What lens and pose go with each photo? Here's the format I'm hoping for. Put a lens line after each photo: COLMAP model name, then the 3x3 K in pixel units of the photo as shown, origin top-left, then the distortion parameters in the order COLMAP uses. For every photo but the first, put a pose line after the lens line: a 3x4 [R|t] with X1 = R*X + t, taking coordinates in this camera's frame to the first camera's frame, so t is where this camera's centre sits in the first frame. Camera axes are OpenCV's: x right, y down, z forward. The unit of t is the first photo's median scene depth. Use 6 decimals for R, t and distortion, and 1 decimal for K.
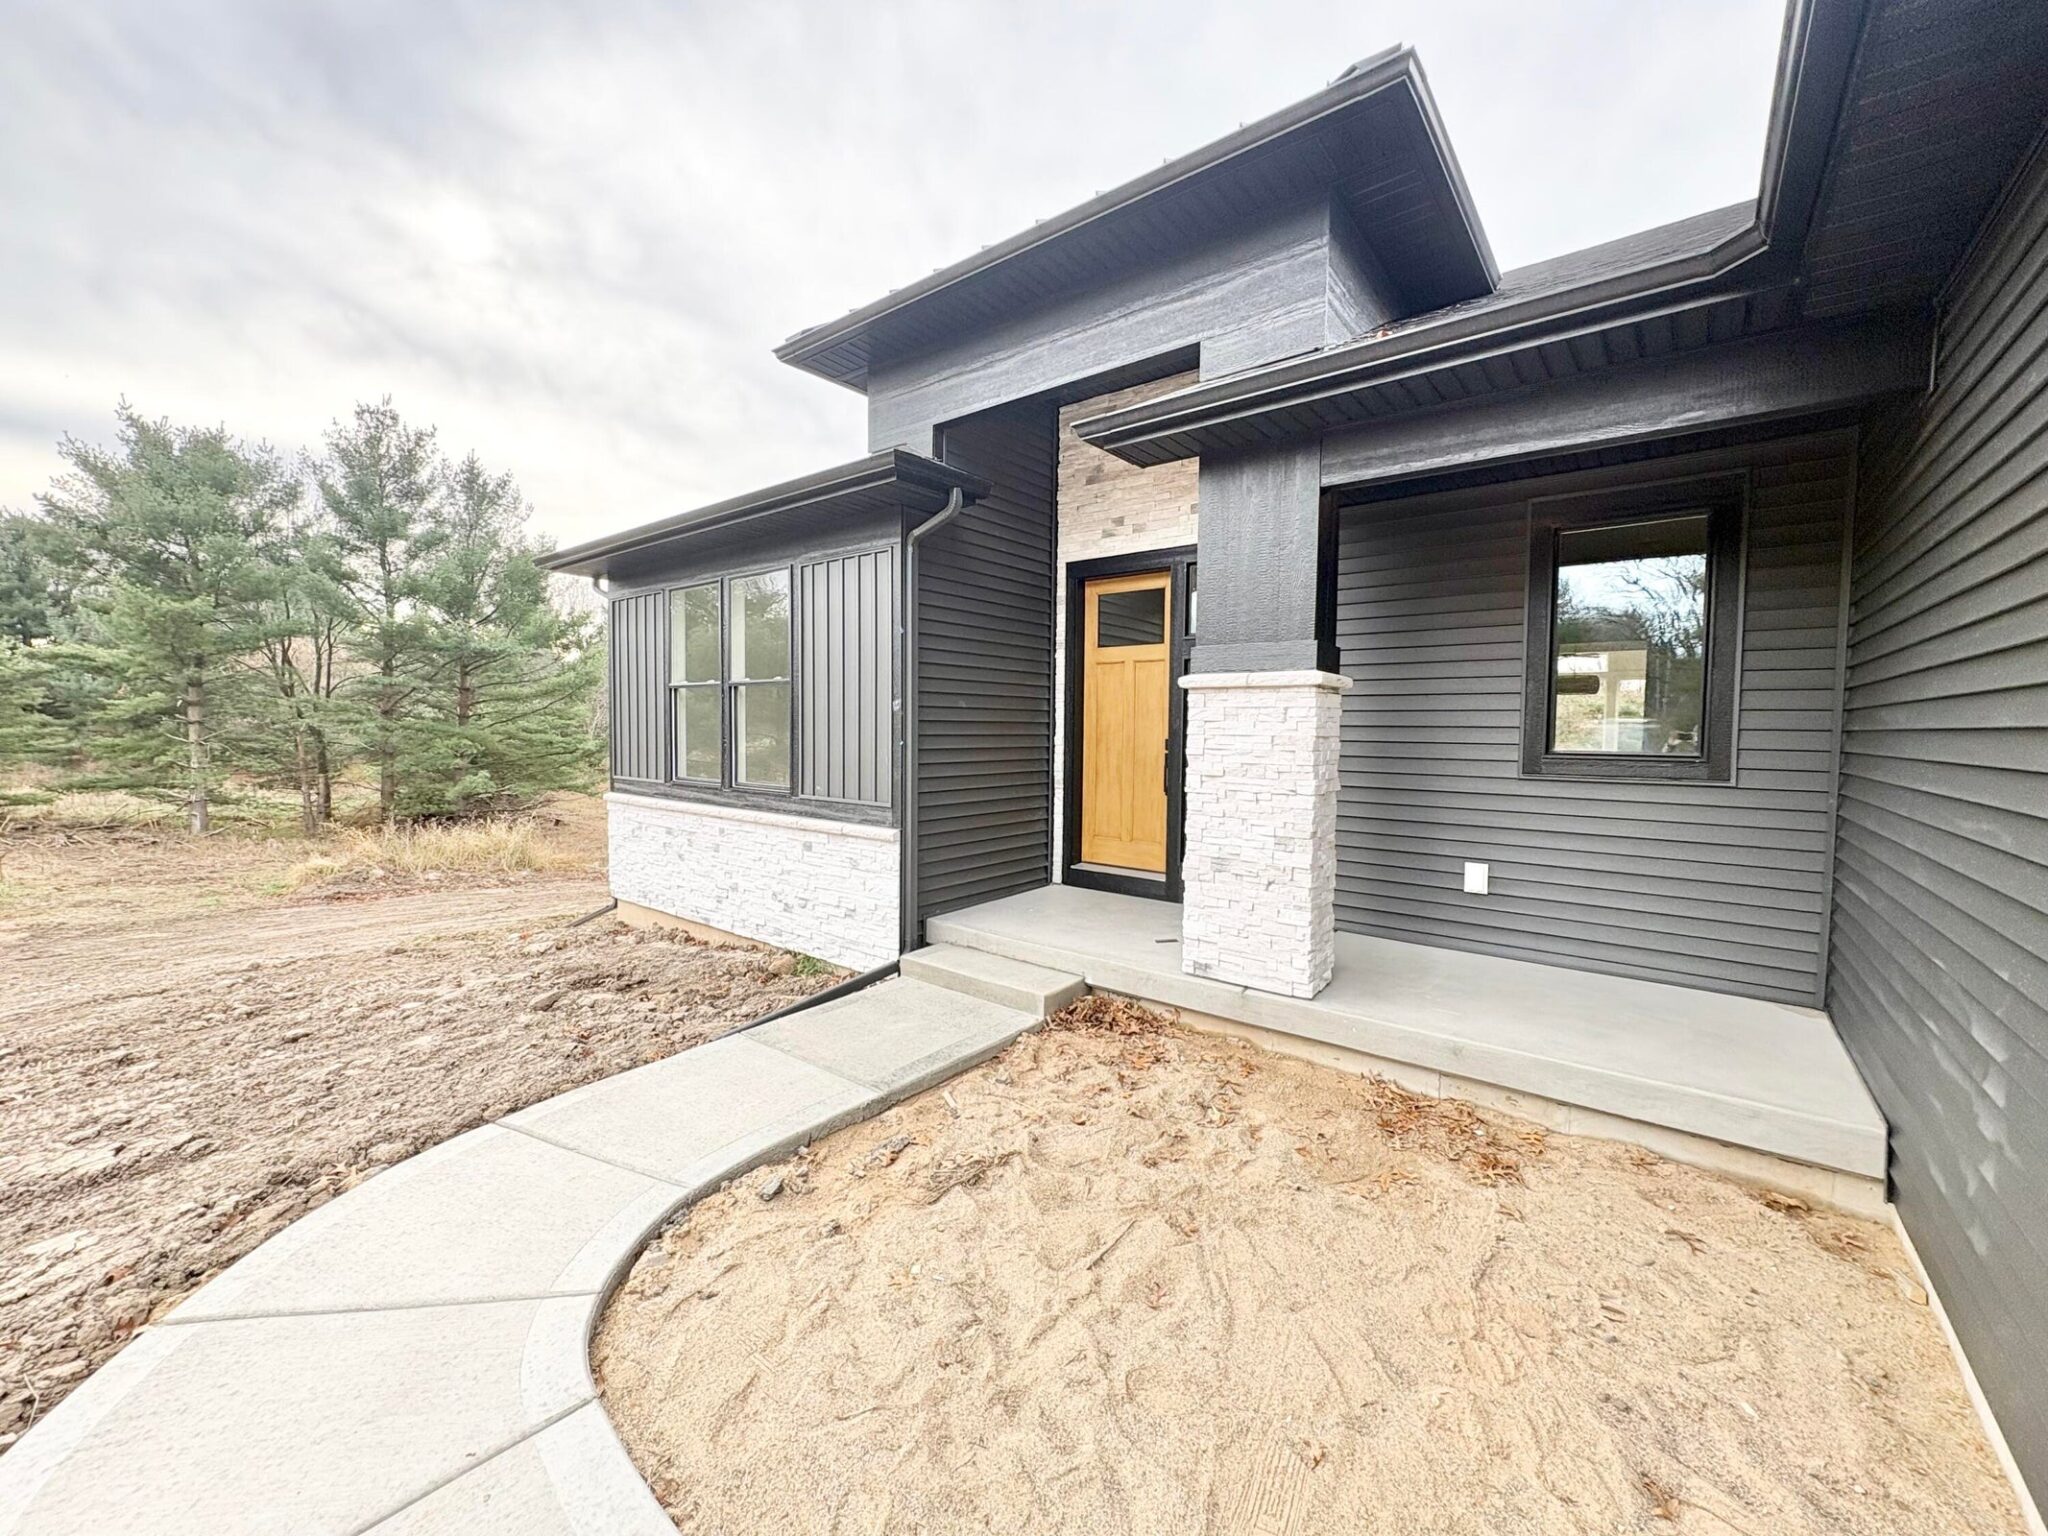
lens RADIAL K [[819.9, 0, 1024.0], [0, 819.9, 768.0], [0, 0, 1]] dist [0.000715, 0.000029]
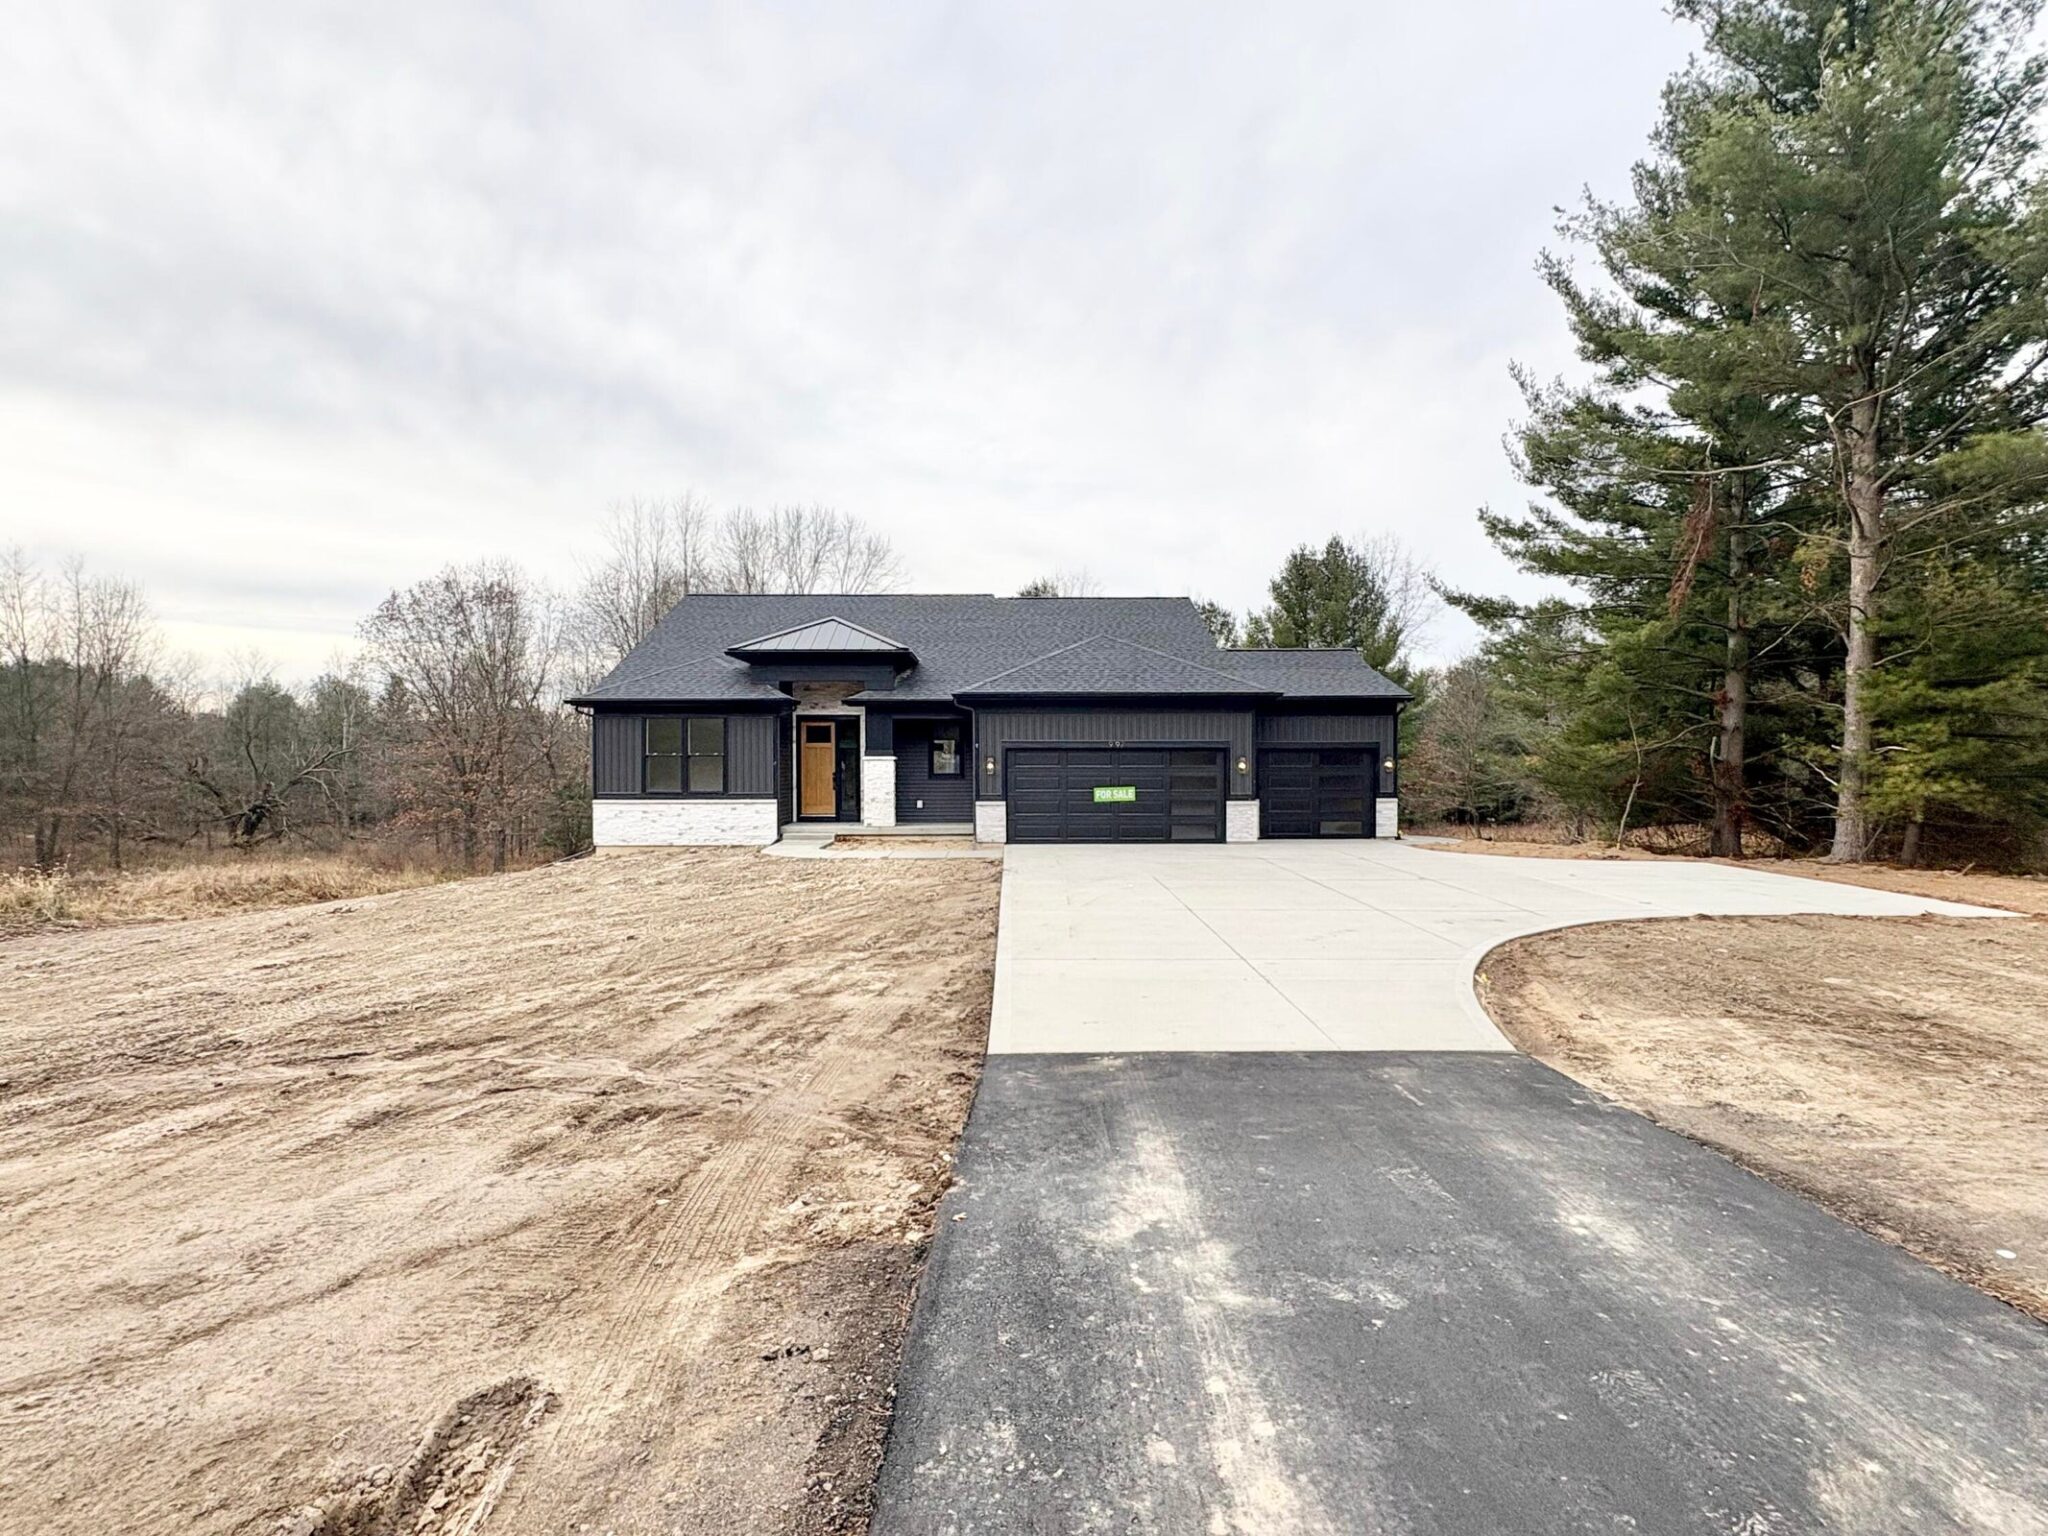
lens RADIAL K [[1019.0, 0, 1024.0], [0, 1019.0, 768.0], [0, 0, 1]] dist [-0.000924, -0.000146]
pose [[0.774201, -0.015710, 0.632745, -1.797625], [0.042057, 0.998759, -0.026661, 0.087622], [-0.631541, 0.047252, 0.773901, -2.603817]]
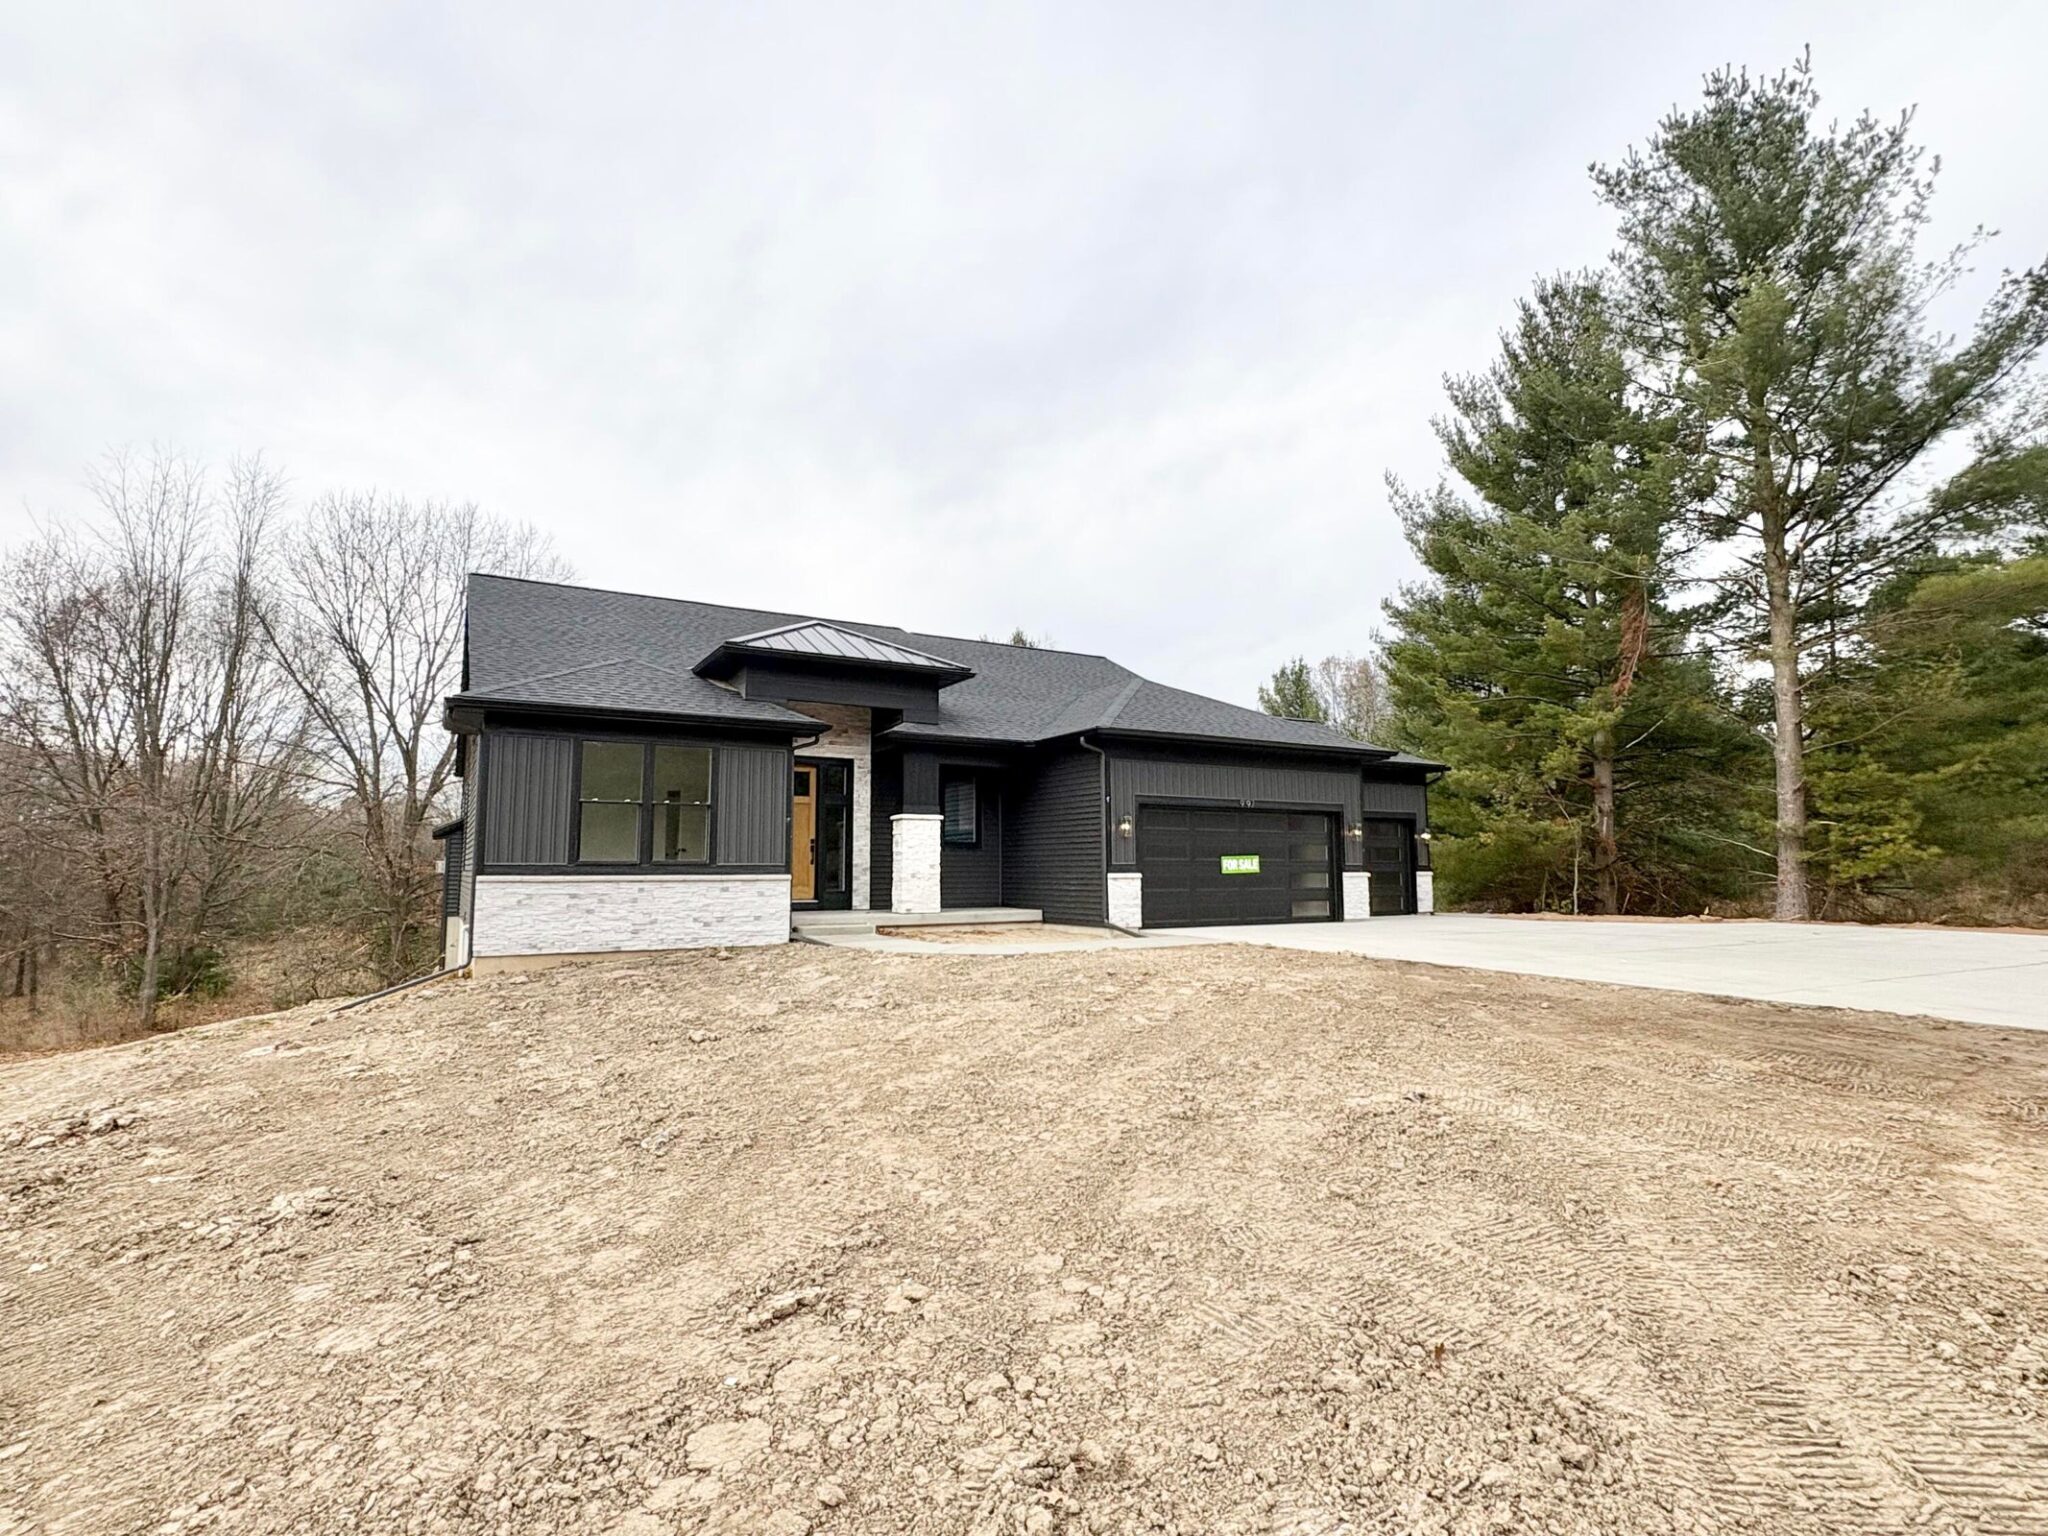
lens RADIAL K [[1019.0, 0, 1024.0], [0, 1019.0, 768.0], [0, 0, 1]] dist [-0.000924, -0.000146]
pose [[0.346195, 0.082349, 0.934541, -2.268742], [0.052600, 0.992869, -0.106974, 0.102498], [-0.936687, 0.086191, 0.339395, -0.516692]]
